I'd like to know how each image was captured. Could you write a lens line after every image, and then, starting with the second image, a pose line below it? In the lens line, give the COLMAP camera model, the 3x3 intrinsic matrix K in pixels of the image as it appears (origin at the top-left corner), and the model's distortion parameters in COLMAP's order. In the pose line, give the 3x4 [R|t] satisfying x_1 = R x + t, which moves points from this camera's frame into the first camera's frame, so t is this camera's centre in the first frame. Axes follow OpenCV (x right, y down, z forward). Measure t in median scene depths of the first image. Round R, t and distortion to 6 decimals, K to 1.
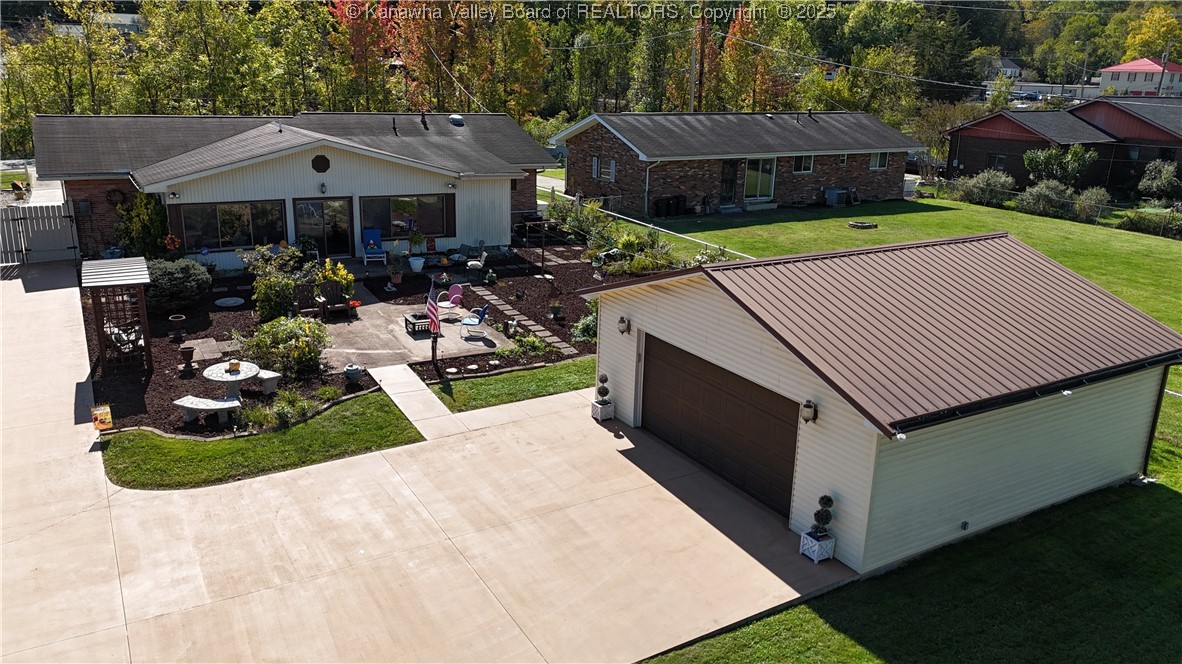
lens RADIAL K [[861.7, 0, 591.0], [0, 861.7, 332.0], [0, 0, 1]] dist [0.075282, -0.064065]
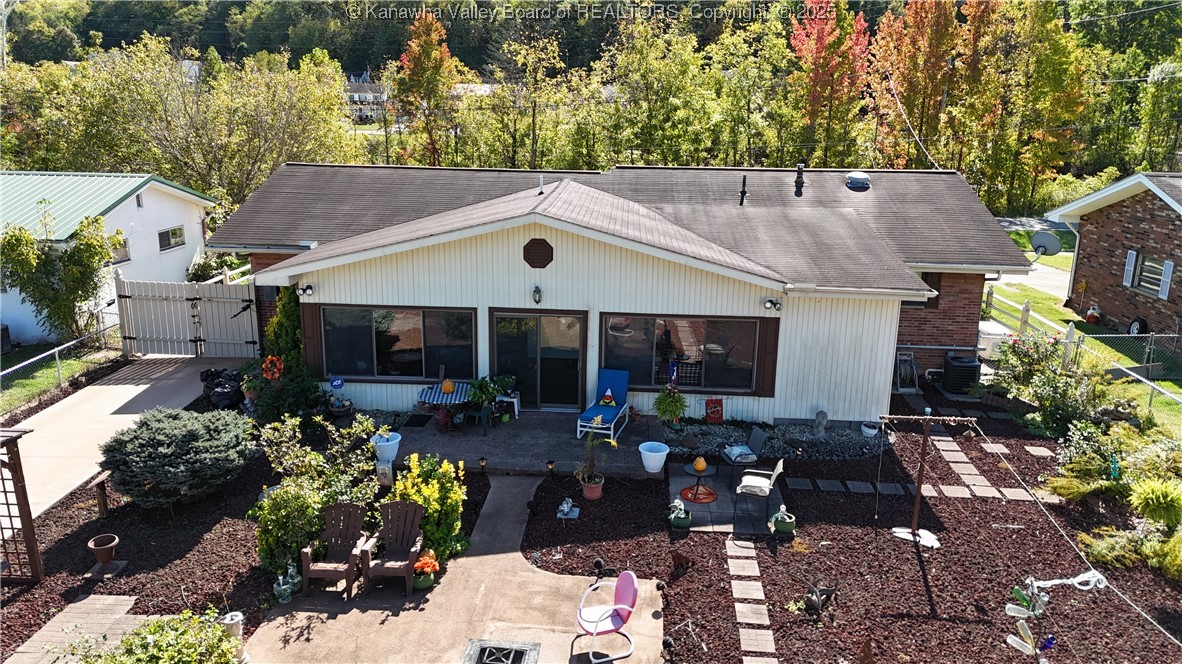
lens RADIAL K [[861.7, 0, 591.0], [0, 861.7, 332.0], [0, 0, 1]] dist [0.075282, -0.064065]
pose [[0.837570, 0.122882, -0.532332, 0.024031], [-0.153510, 0.988056, -0.013452, -0.106347], [0.524320, 0.092985, 0.846429, 0.410438]]
